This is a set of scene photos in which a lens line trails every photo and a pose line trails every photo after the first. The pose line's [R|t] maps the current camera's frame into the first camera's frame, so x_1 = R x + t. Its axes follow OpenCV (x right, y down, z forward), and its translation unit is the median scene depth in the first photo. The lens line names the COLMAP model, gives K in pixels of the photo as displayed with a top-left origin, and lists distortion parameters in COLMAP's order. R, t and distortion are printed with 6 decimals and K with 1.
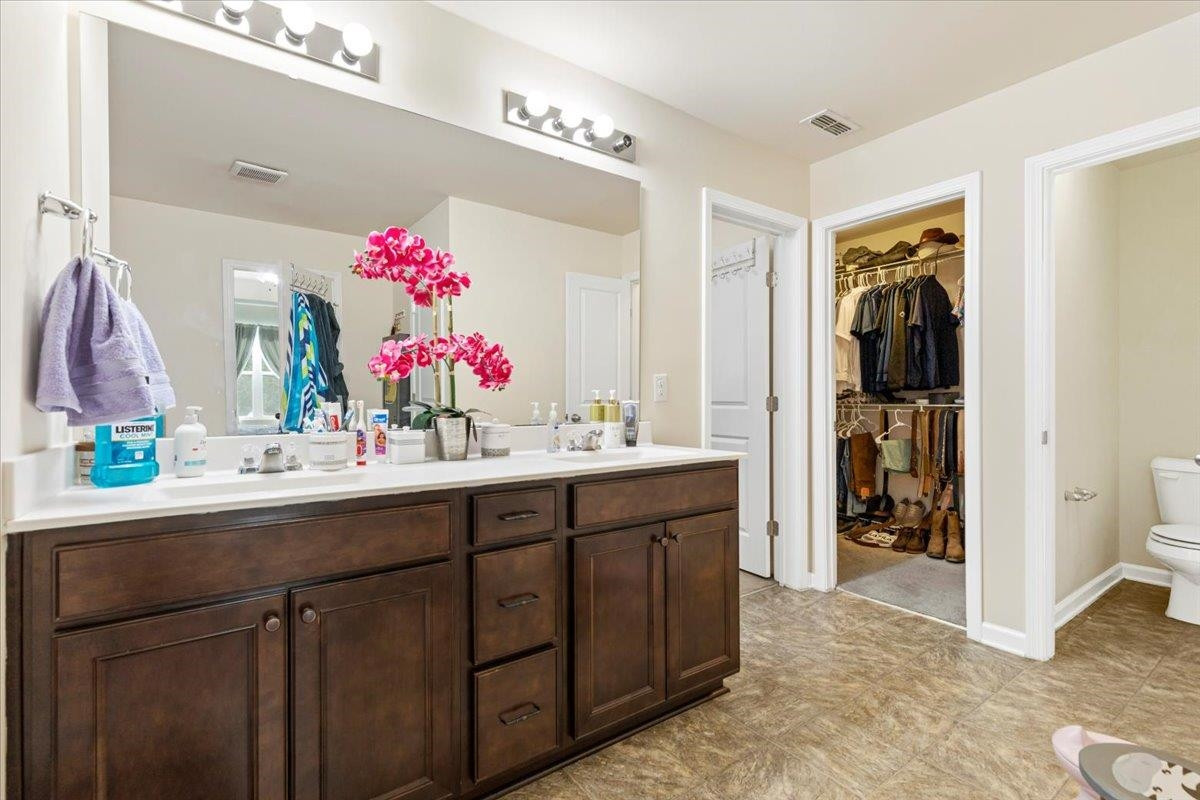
lens RADIAL K [[541.9, 0, 606.6], [0, 541.9, 399.6], [0, 0, 1]] dist [0.004818, 0.000197]
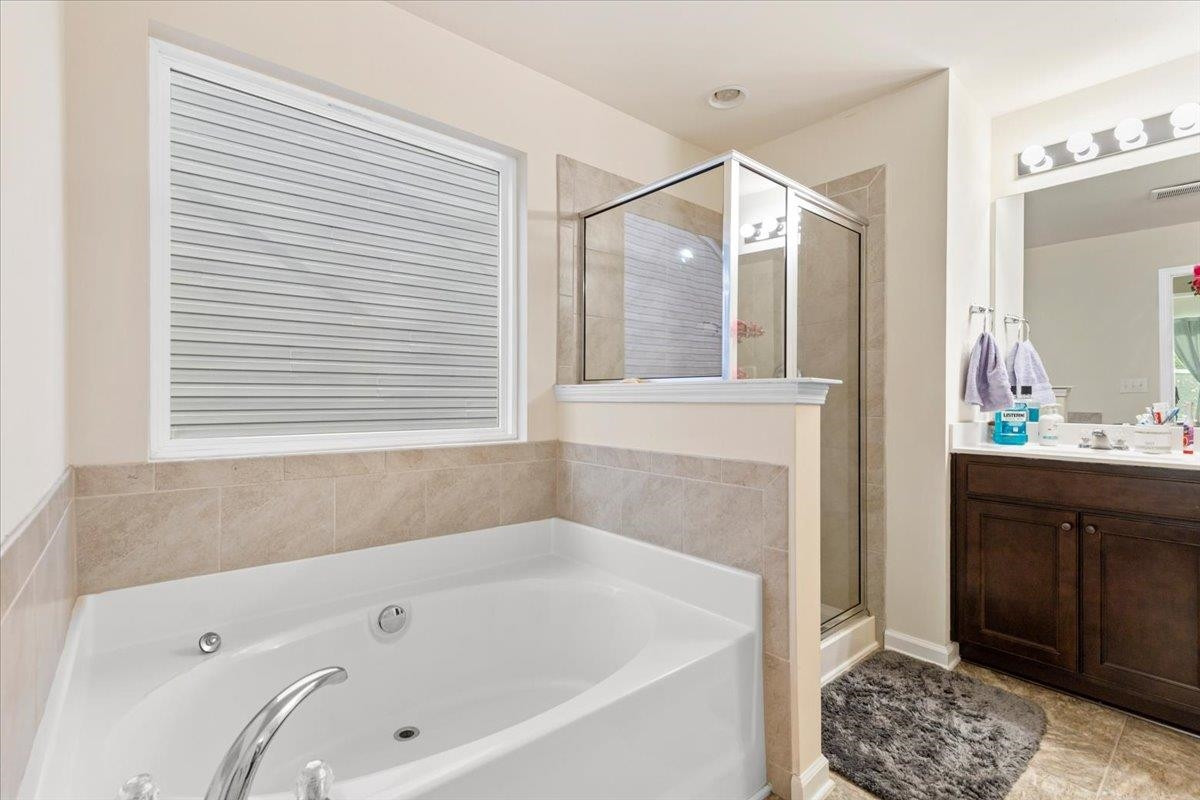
lens RADIAL K [[541.9, 0, 606.3], [0, 541.9, 398.6], [0, 0, 1]] dist [0.004818, 0.000197]
pose [[0.083017, 0.003868, -0.996541, 0.901478], [-0.005466, 0.999979, 0.003426, -0.002055], [0.996533, 0.005163, 0.083036, -0.566543]]
